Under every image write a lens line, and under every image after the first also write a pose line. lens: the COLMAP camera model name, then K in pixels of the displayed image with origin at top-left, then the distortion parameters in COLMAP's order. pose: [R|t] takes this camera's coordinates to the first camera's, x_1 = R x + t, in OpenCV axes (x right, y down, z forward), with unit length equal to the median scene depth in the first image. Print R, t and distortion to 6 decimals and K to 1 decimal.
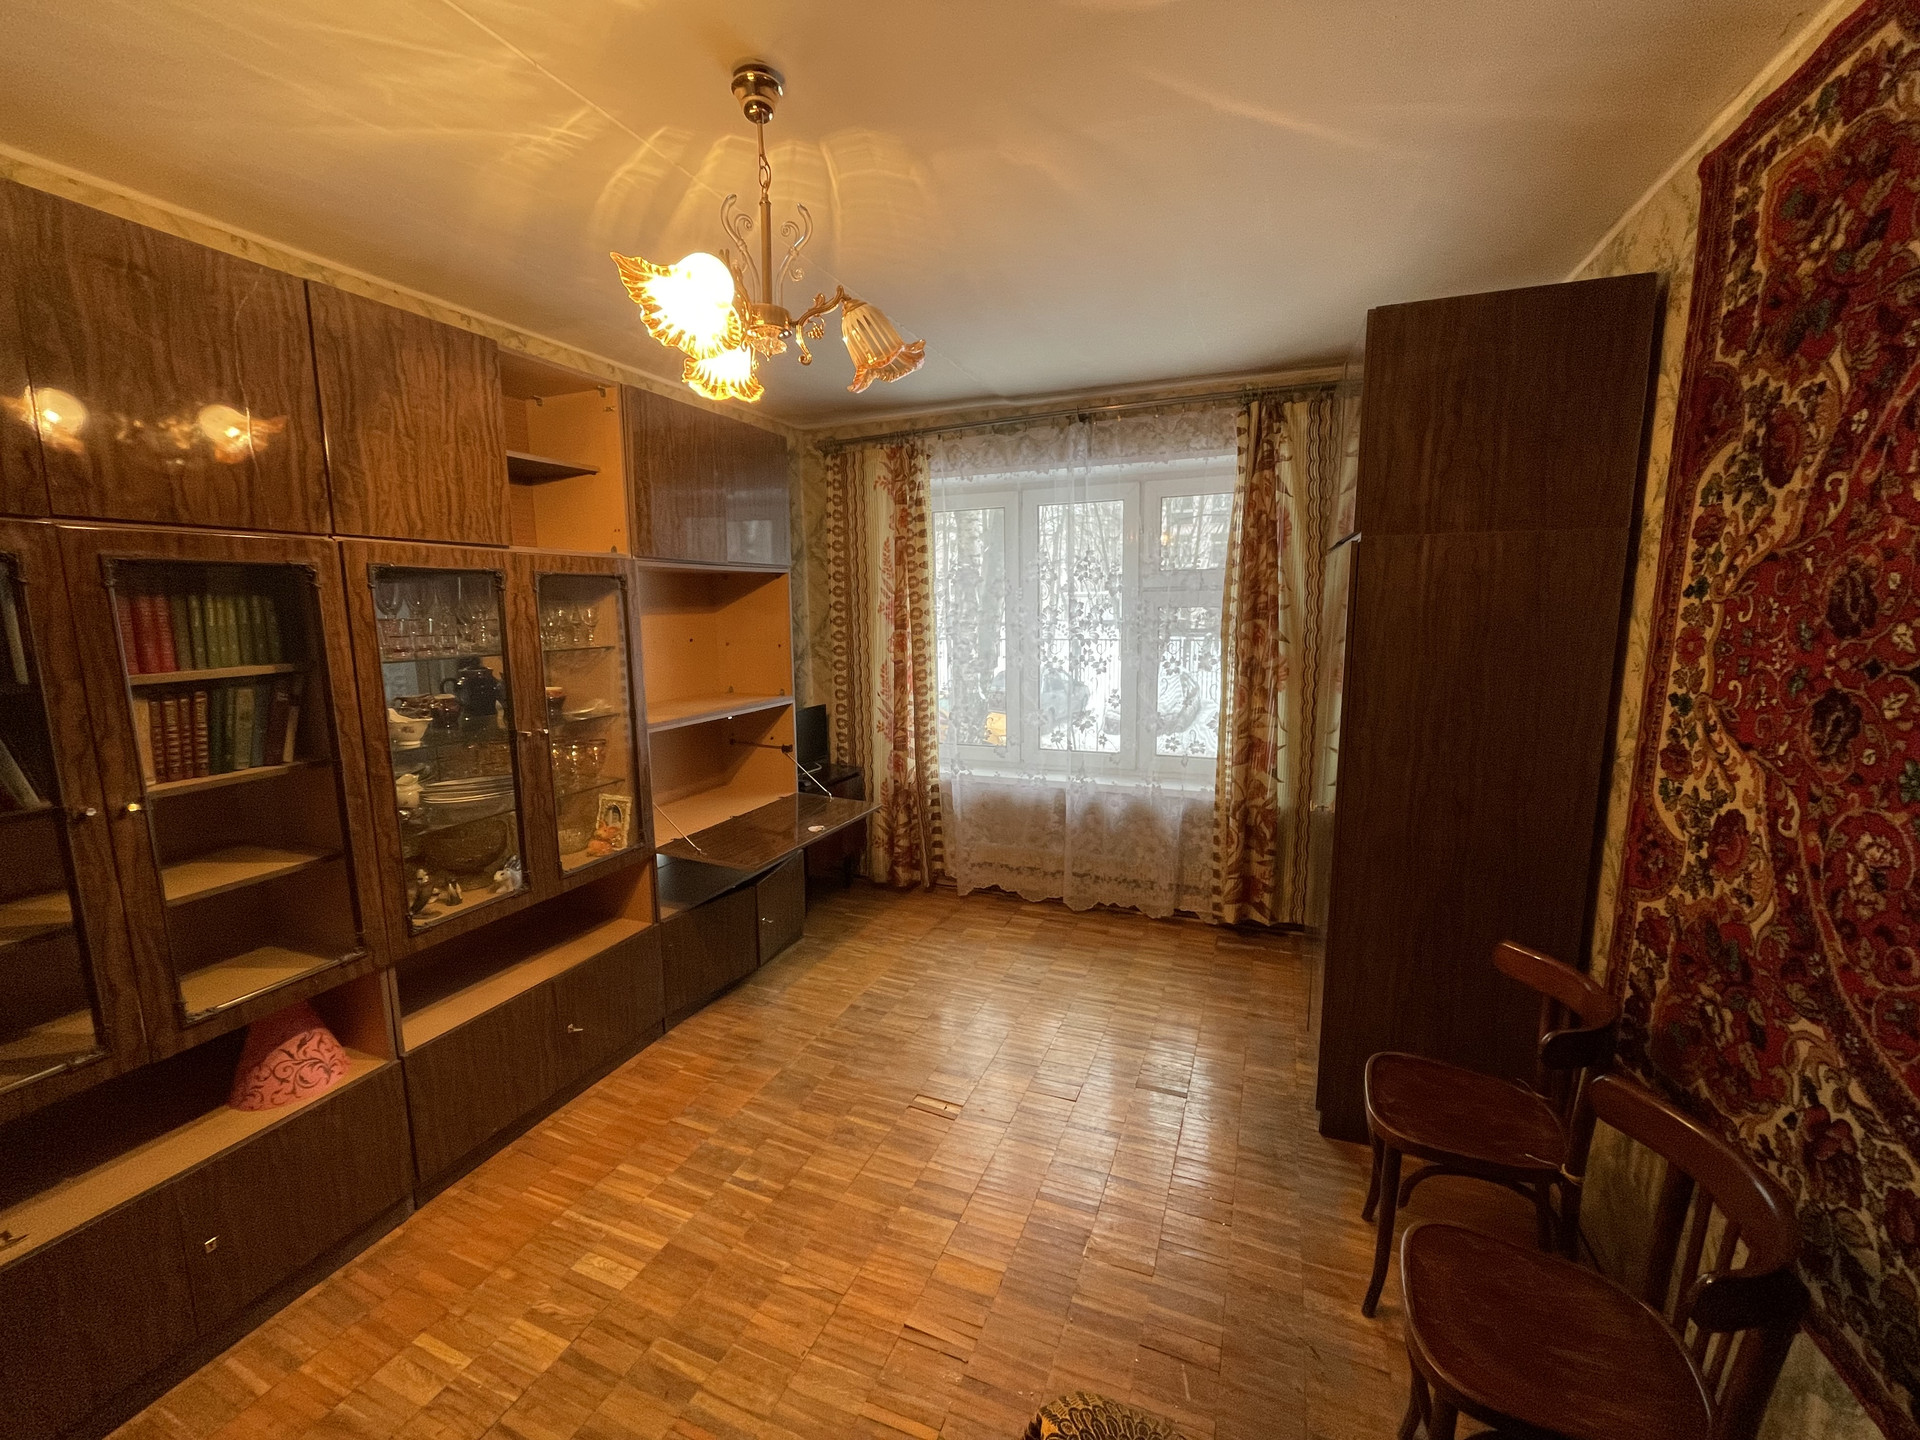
lens RADIAL K [[777.2, 0, 956.0], [0, 777.2, 718.2], [0, 0, 1]] dist [0.000590, -0.000110]
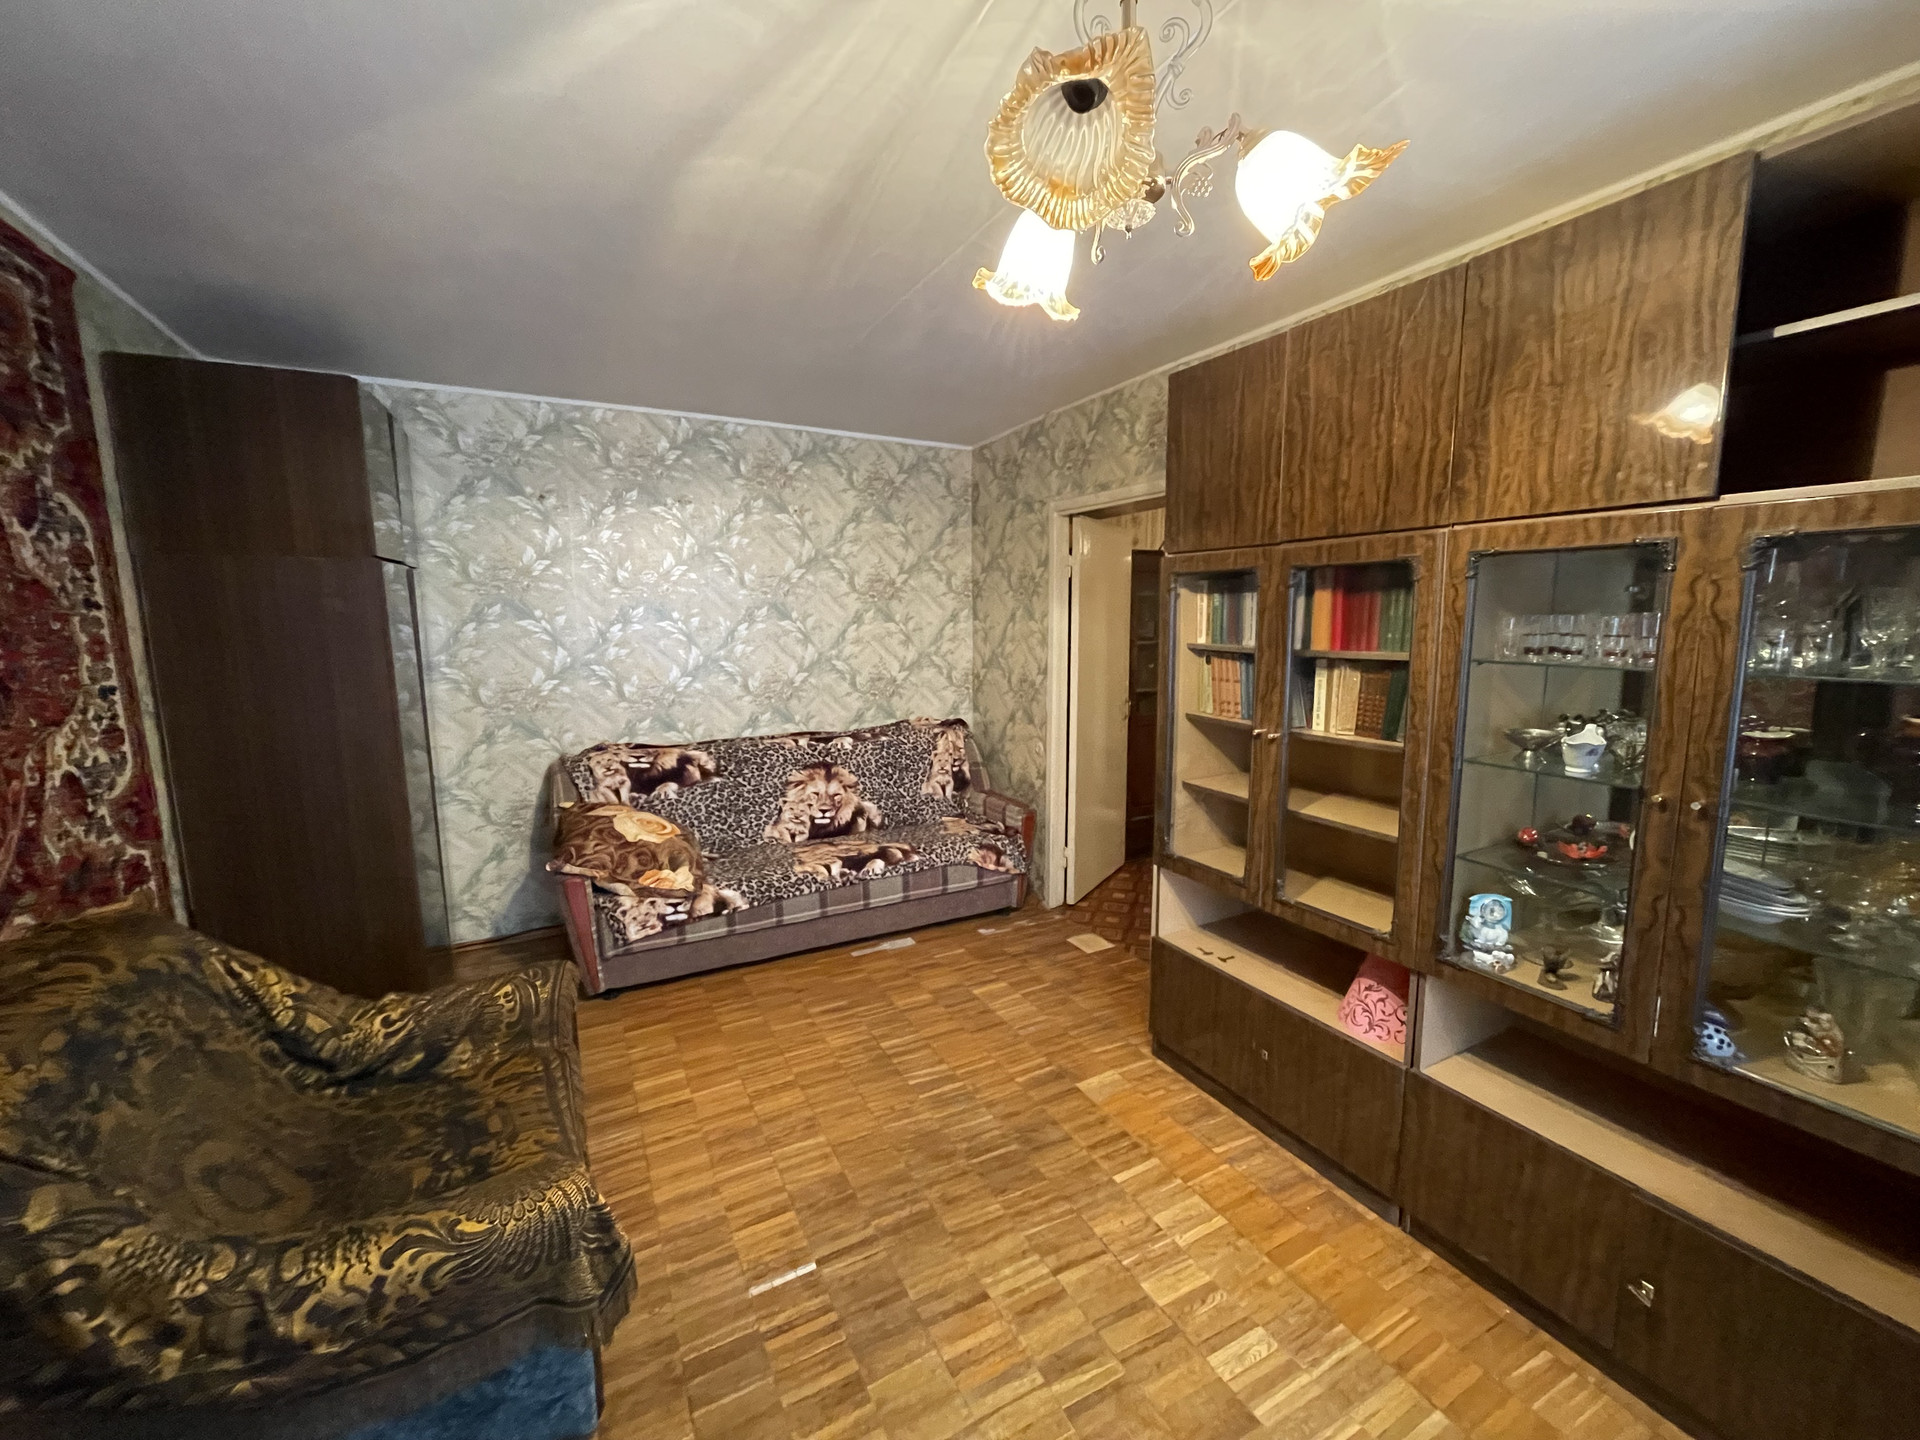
lens RADIAL K [[777.2, 0, 962.7], [0, 777.2, 718.5], [0, 0, 1]] dist [0.000590, -0.000110]
pose [[-0.651704, 0.117608, -0.749300, 0.330723], [-0.098109, 0.966535, 0.237034, -0.164666], [0.752101, 0.227989, -0.618356, 1.139340]]
